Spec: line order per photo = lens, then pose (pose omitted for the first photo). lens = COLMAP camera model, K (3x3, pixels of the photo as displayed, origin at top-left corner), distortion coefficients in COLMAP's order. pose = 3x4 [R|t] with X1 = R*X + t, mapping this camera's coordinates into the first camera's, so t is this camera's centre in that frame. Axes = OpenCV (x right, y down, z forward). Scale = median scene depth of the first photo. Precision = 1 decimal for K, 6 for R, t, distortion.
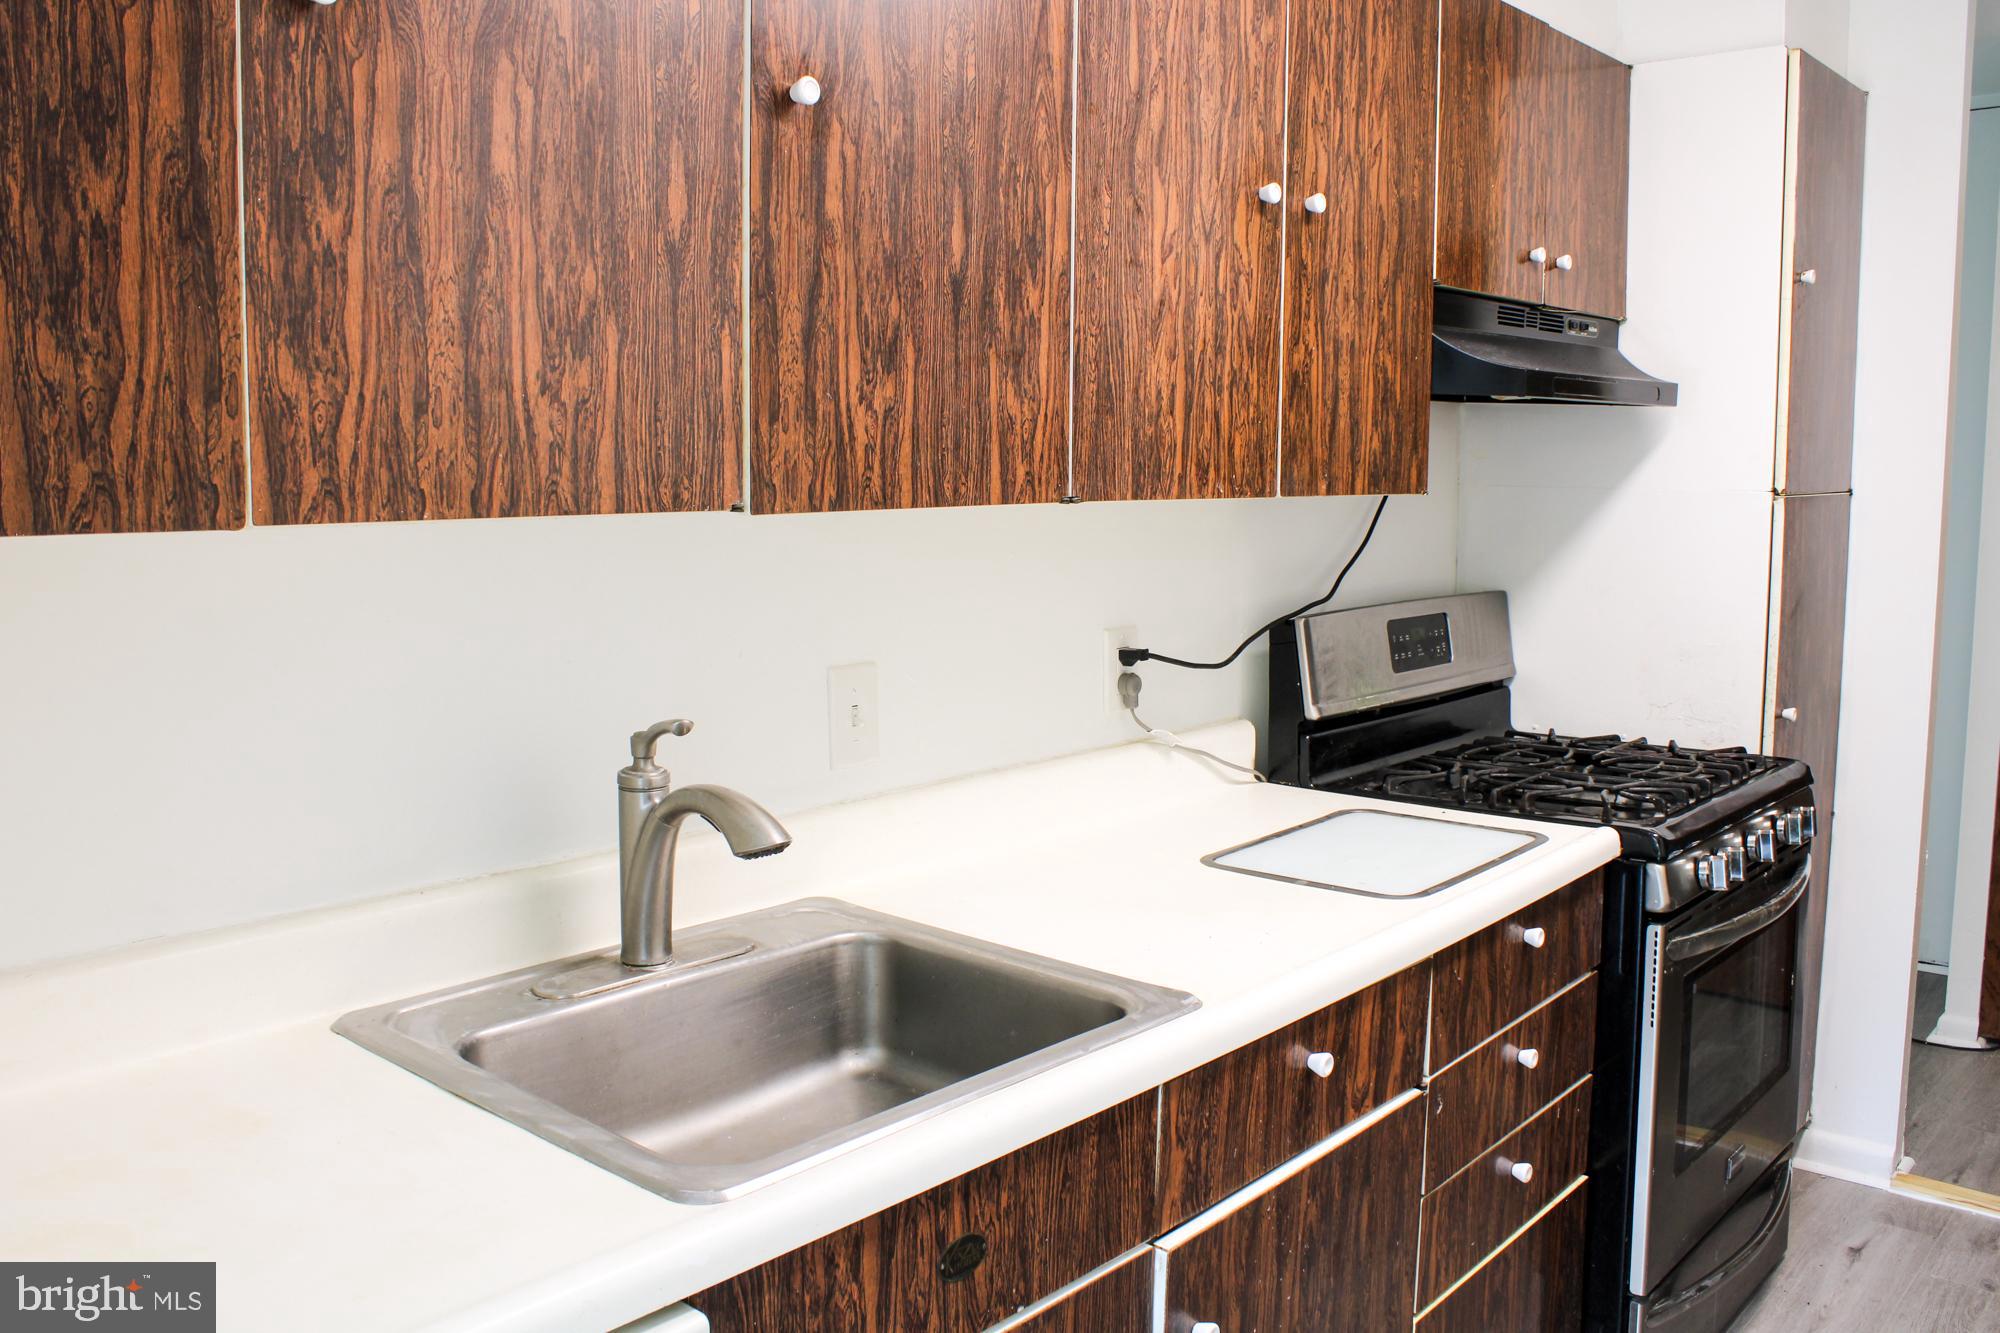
lens RADIAL K [[1658.4, 0, 1034.3], [0, 1658.4, 647.5], [0, 0, 1]] dist [-0.165604, 0.149898]
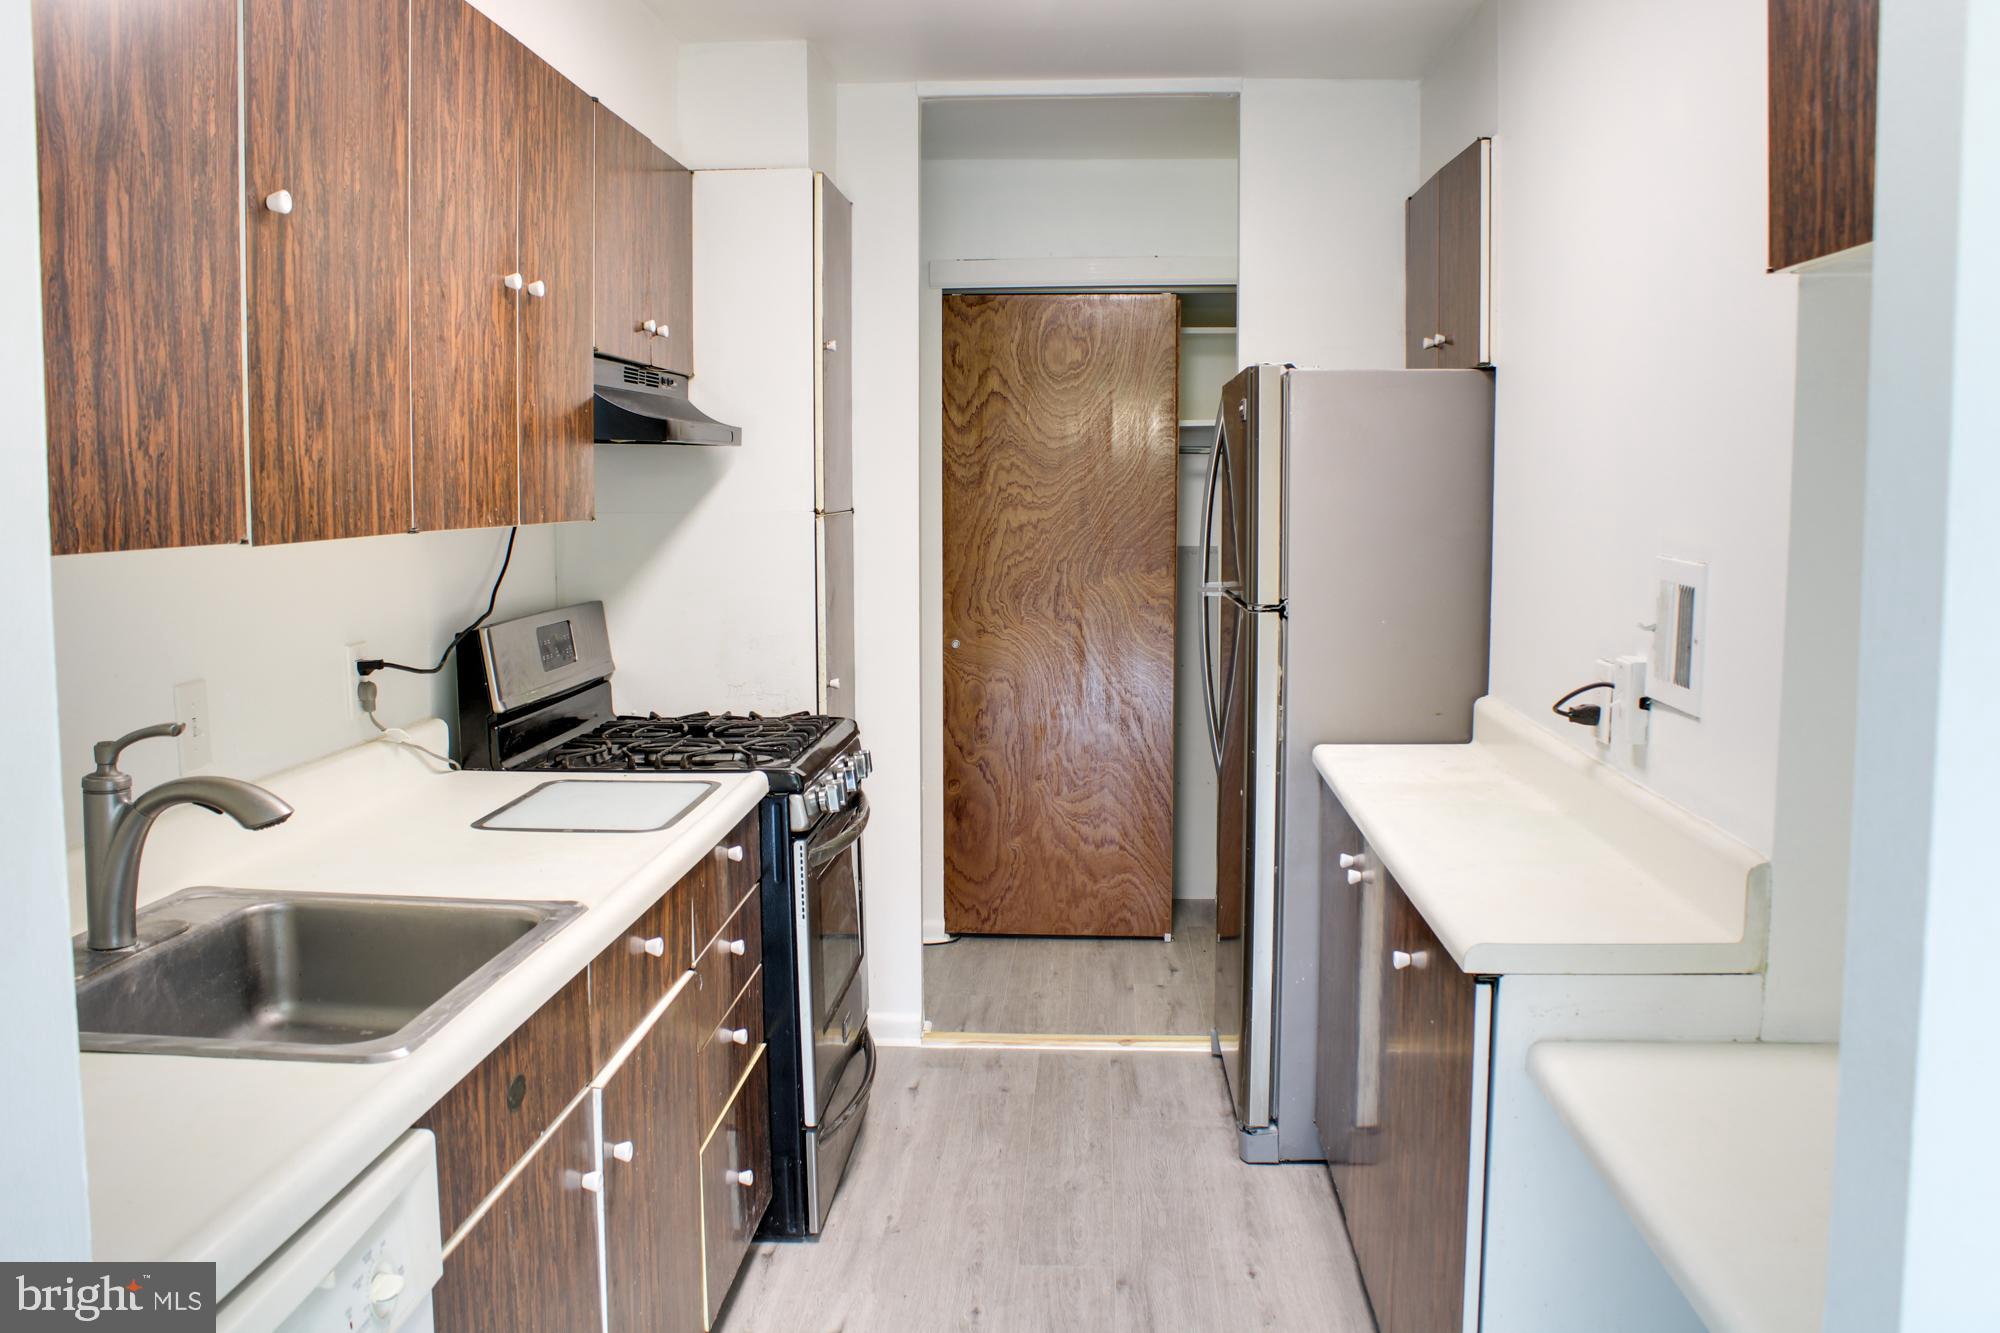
lens RADIAL K [[1700.1, 0, 995.1], [0, 1700.1, 652.1], [0, 0, 1]] dist [-0.166807, 0.150617]
pose [[0.792981, -0.061122, 0.606173, -0.350685], [0.070286, 0.997490, 0.008634, 0.018722], [-0.605178, 0.035759, 0.795286, -0.222287]]
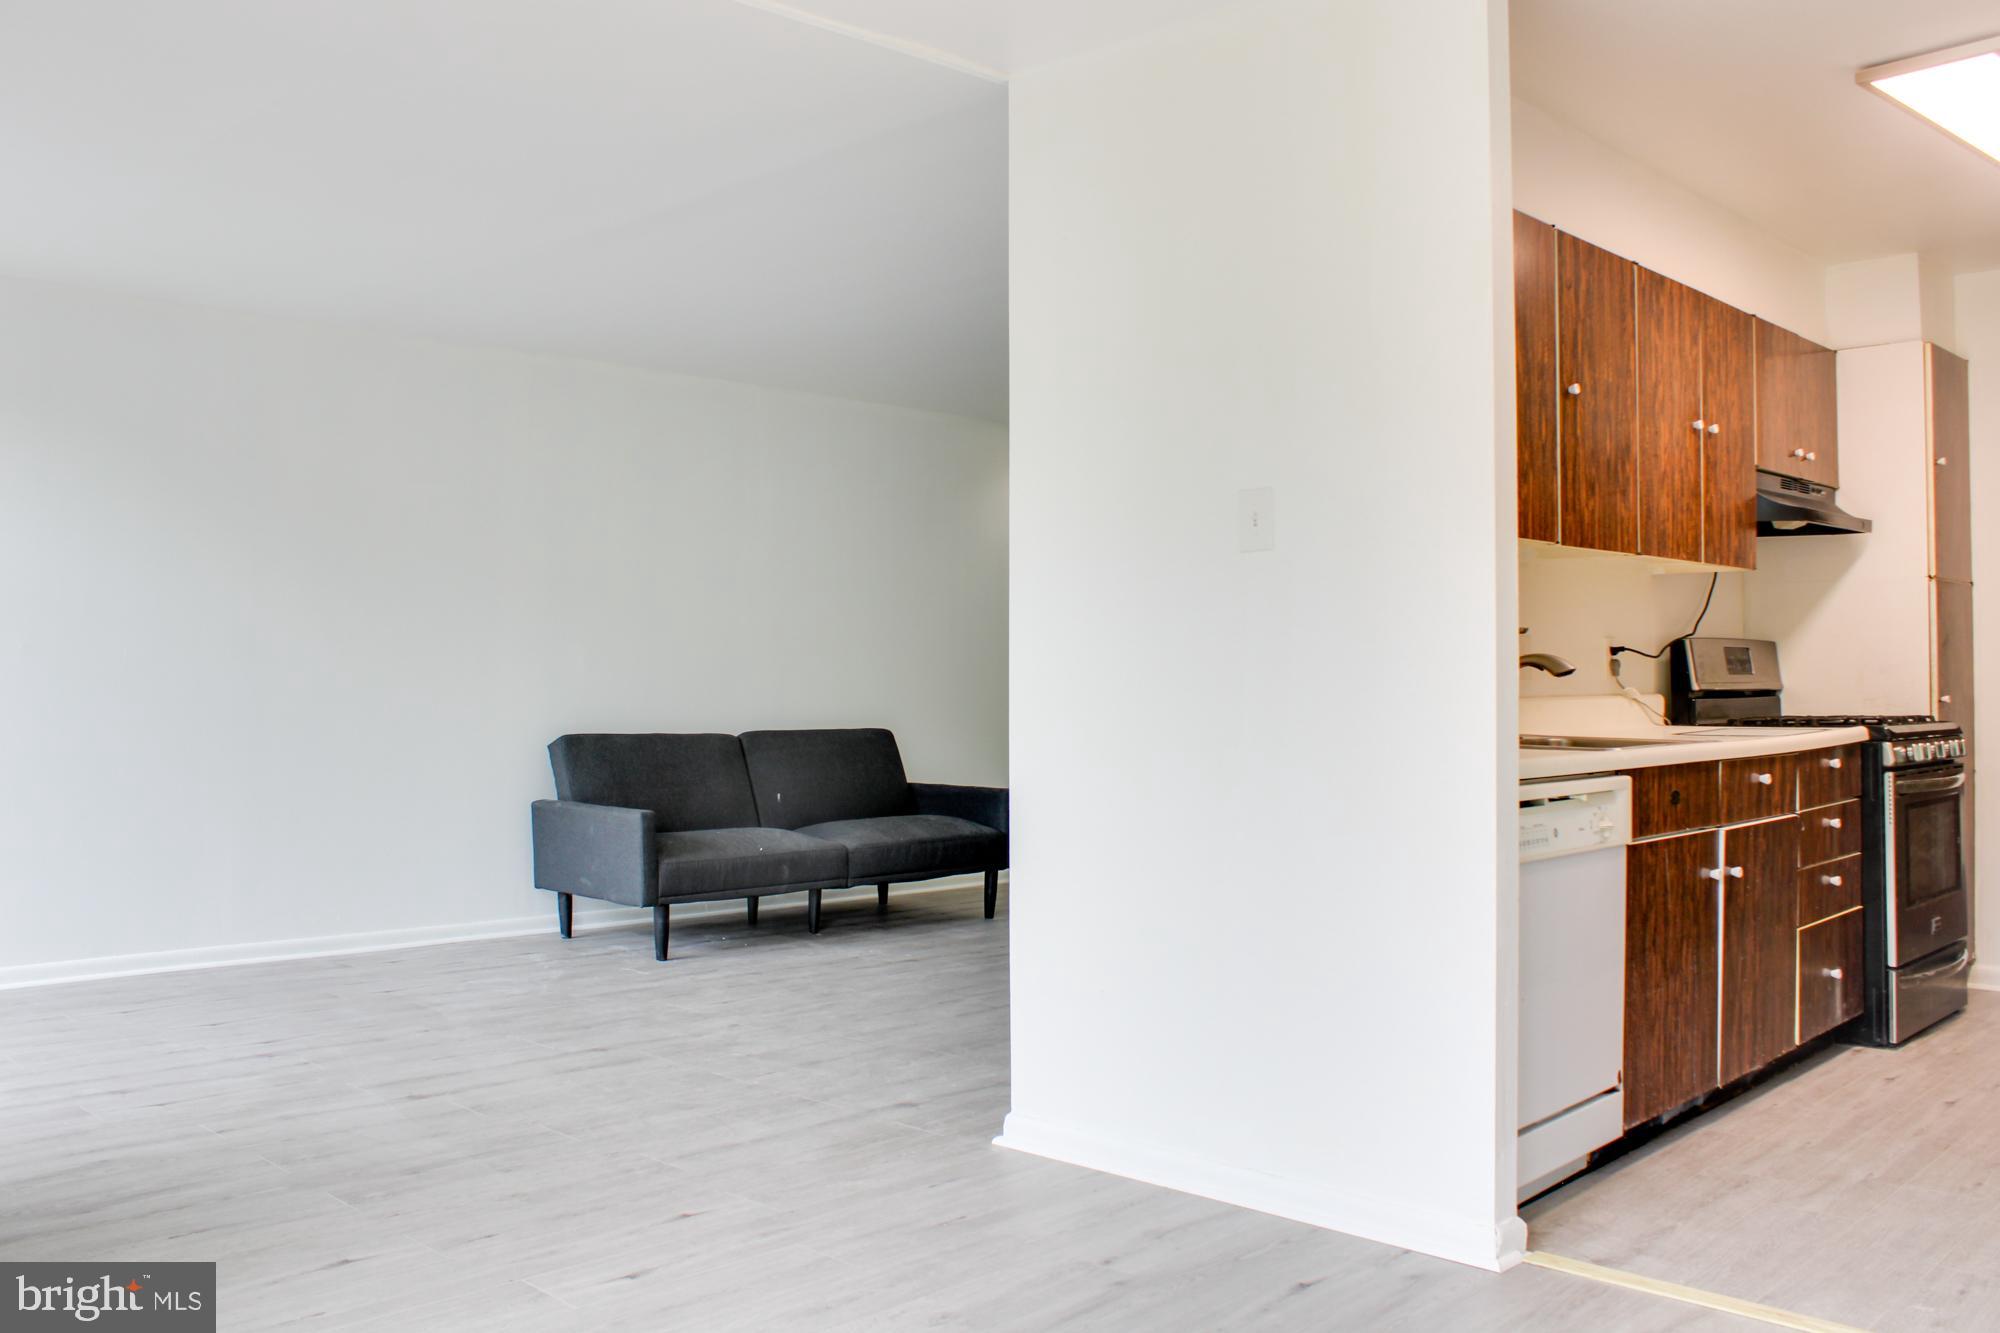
lens RADIAL K [[1700.1, 0, 995.1], [0, 1700.1, 652.1], [0, 0, 1]] dist [-0.166807, 0.150617]
pose [[0.997638, -0.004074, -0.068571, -0.655684], [-0.005010, 0.991265, -0.131789, 0.328960], [0.068508, 0.131821, 0.988903, -1.246967]]
